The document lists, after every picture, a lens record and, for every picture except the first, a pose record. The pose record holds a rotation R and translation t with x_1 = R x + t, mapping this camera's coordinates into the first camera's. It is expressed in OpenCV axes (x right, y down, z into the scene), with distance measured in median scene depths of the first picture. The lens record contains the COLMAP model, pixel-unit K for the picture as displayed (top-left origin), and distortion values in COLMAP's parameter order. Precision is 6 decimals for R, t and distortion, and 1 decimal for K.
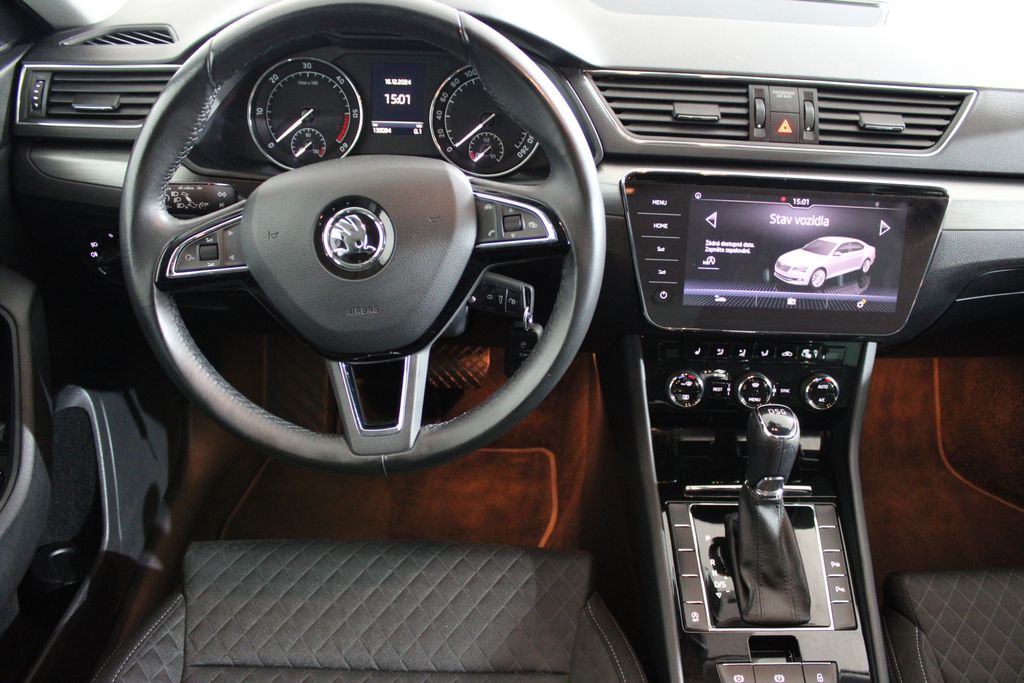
lens RADIAL K [[831.2, 0, 512.0], [0, 831.2, 341.5], [0, 0, 1]] dist [-0.164895, 0.144063]
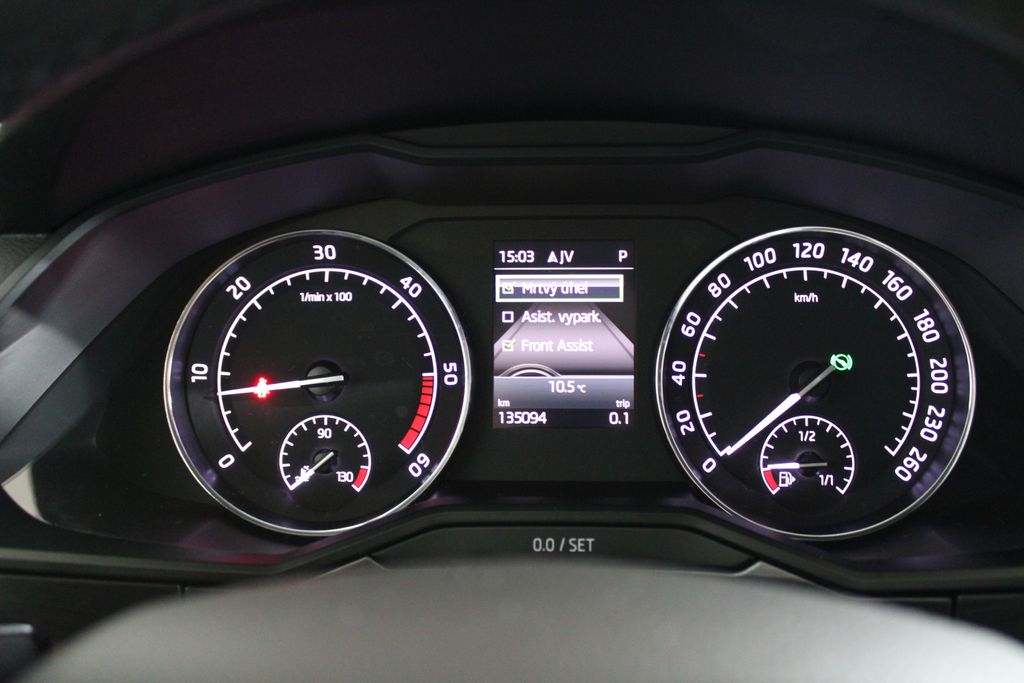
lens RADIAL K [[953.9, 0, 512.0], [0, 953.9, 341.5], [0, 0, 1]] dist [-0.148865, 0.154669]
pose [[0.996012, -0.036608, -0.081365, -0.140125], [0.011554, 0.957190, -0.289229, -0.183065], [0.088470, 0.287135, 0.953796, 0.638716]]
